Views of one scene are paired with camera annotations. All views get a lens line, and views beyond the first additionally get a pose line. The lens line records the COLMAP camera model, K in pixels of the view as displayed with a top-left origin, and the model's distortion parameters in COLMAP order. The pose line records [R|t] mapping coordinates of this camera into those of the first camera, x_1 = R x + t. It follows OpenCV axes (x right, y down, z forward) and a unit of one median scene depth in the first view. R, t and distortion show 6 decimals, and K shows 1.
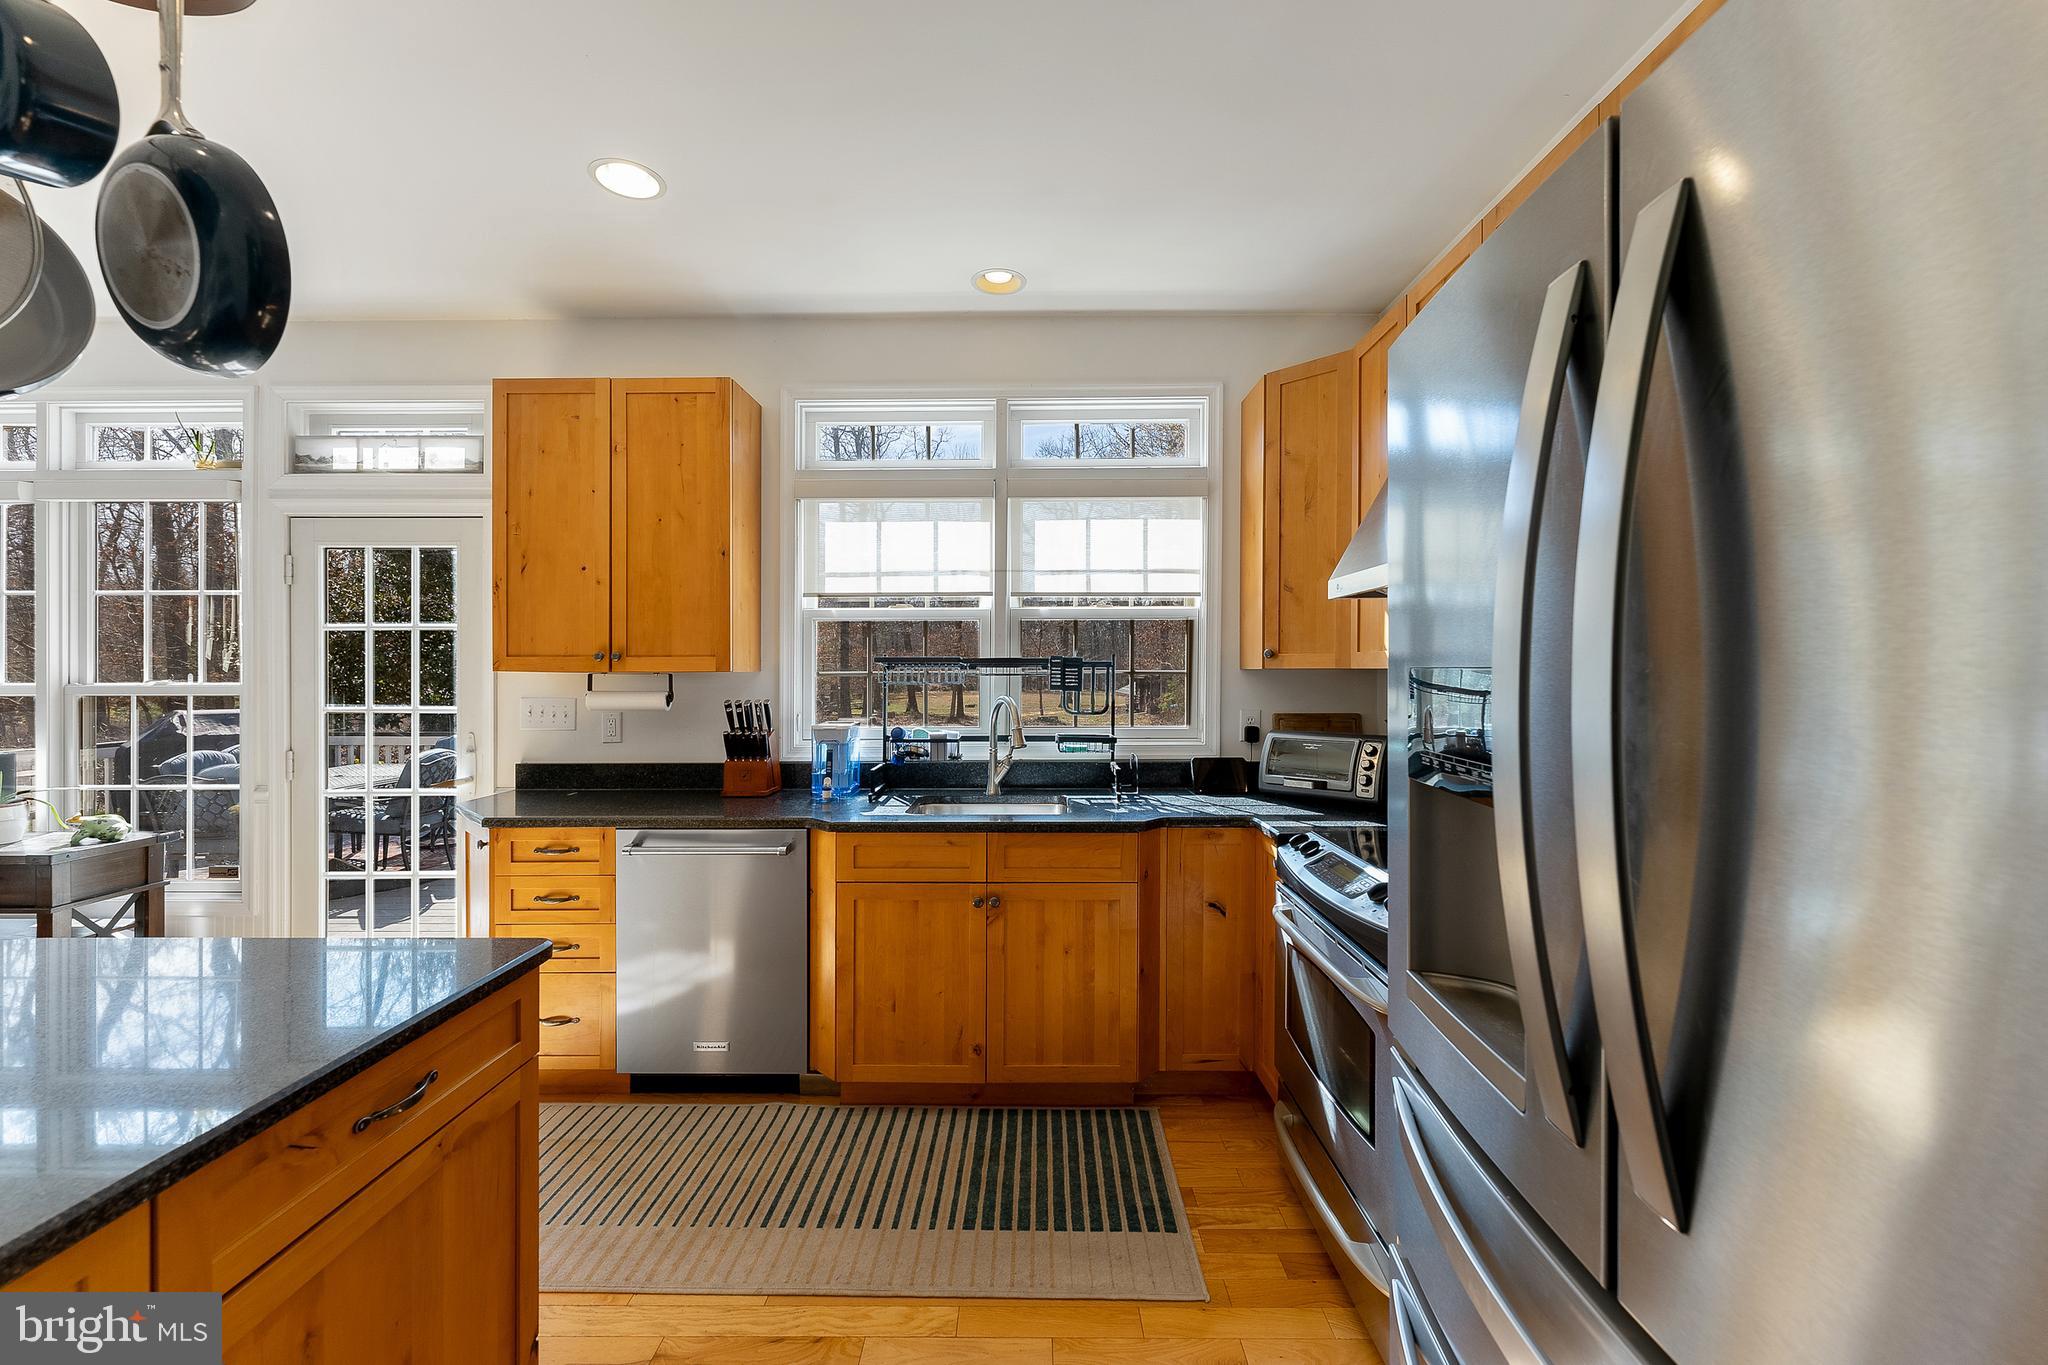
lens RADIAL K [[828.6, 0, 1023.3], [0, 828.6, 670.5], [0, 0, 1]] dist [0.000122, -0.000066]
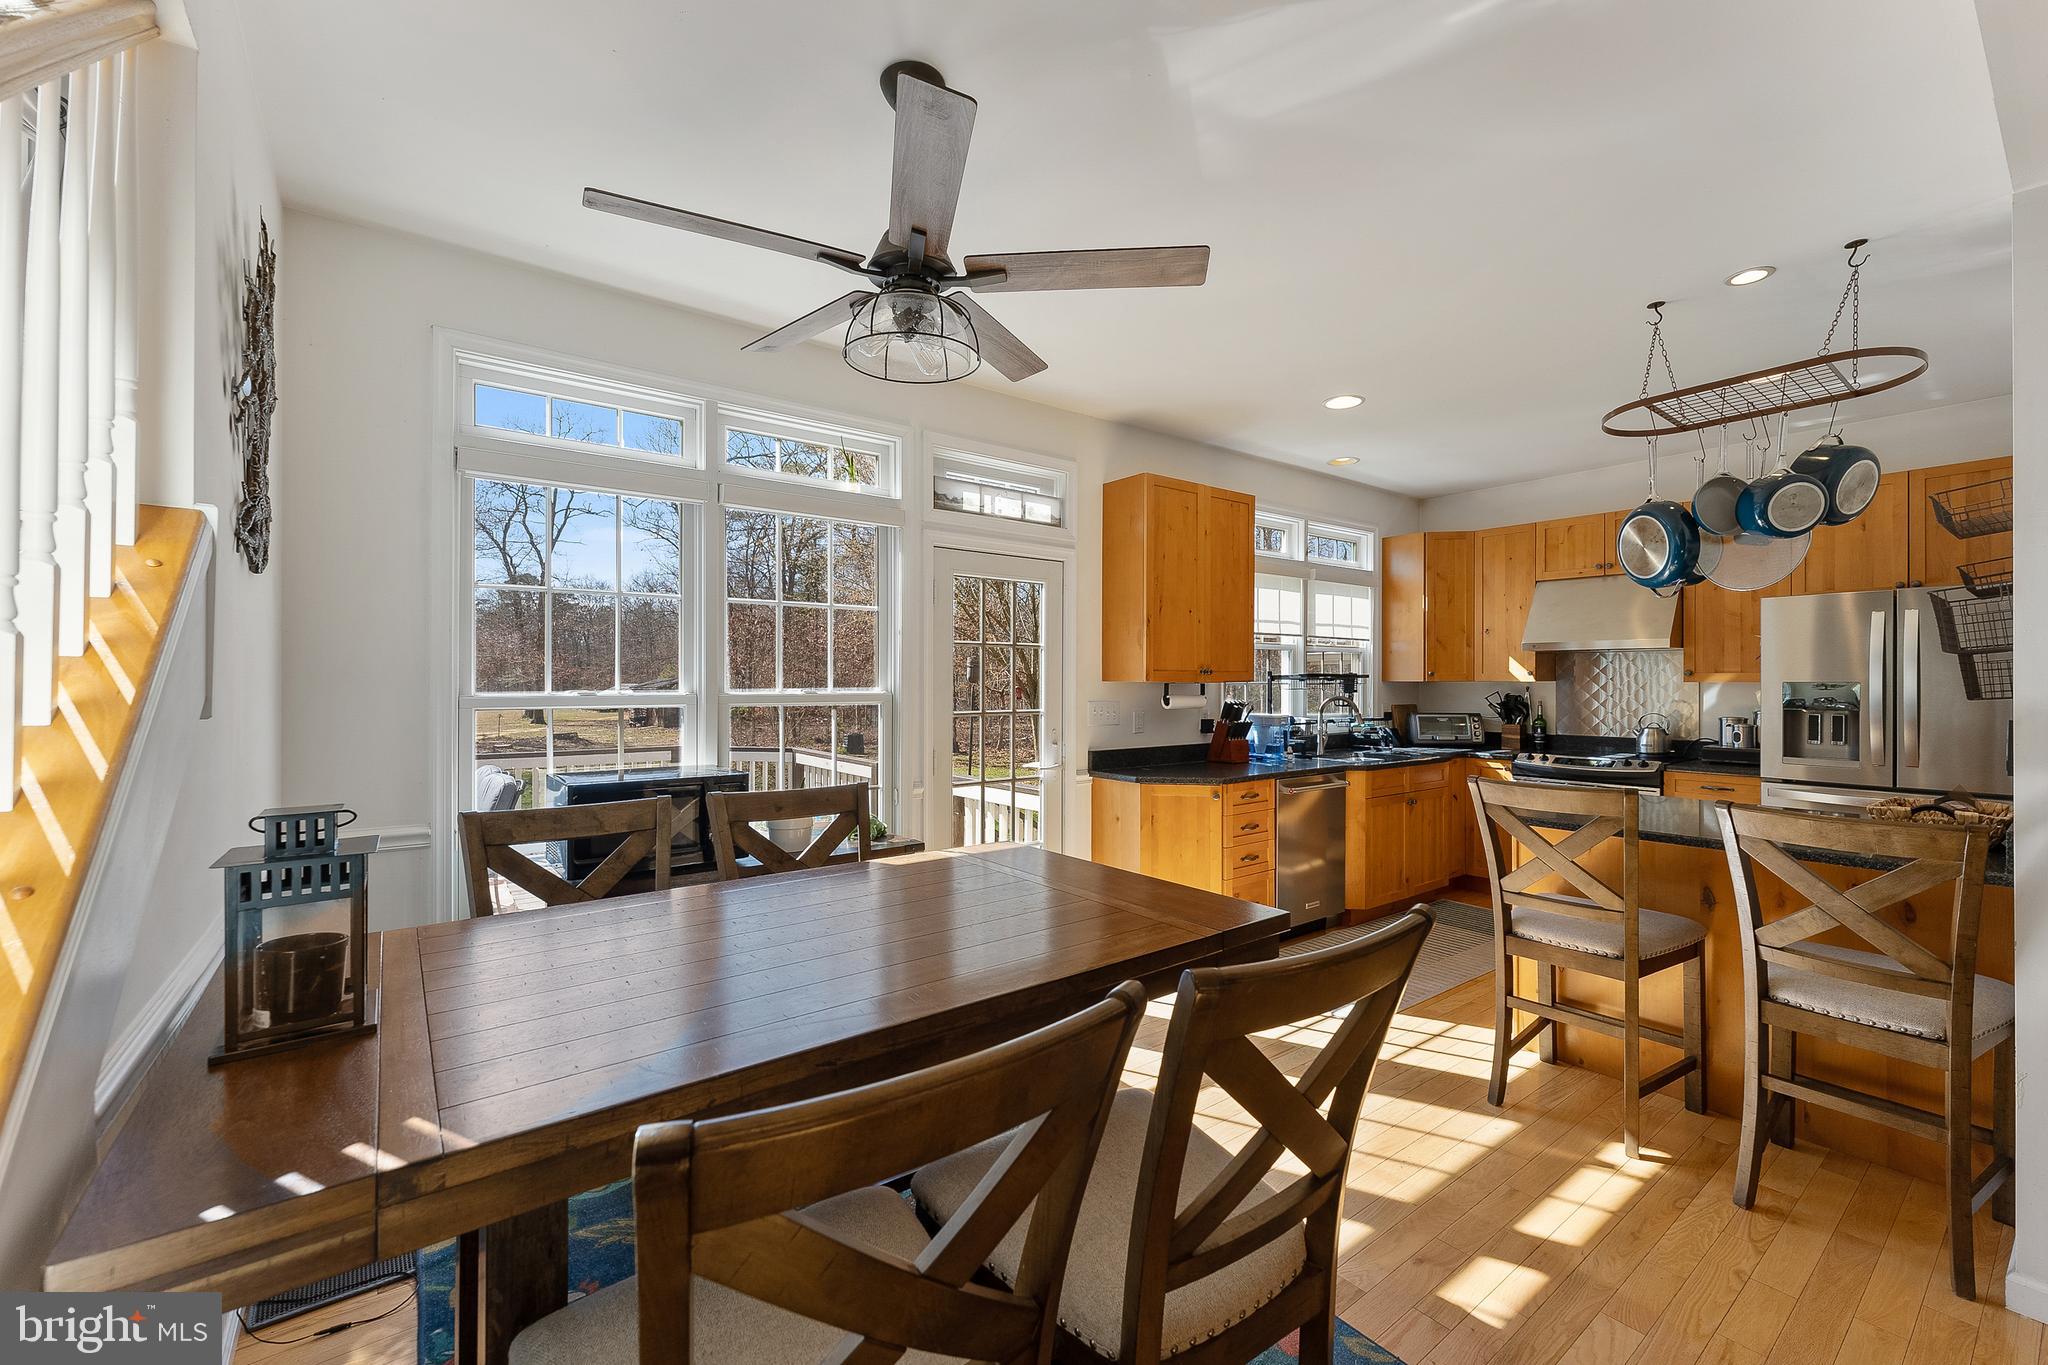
lens RADIAL K [[845.3, 0, 1024.0], [0, 845.3, 682.5], [0, 0, 1]] dist [-0.000514, -0.000122]
pose [[0.786788, 0.002646, 0.617218, -1.505705], [-0.002581, 0.999996, -0.000997, 0.003241], [-0.617218, -0.000809, 0.786791, 0.004398]]
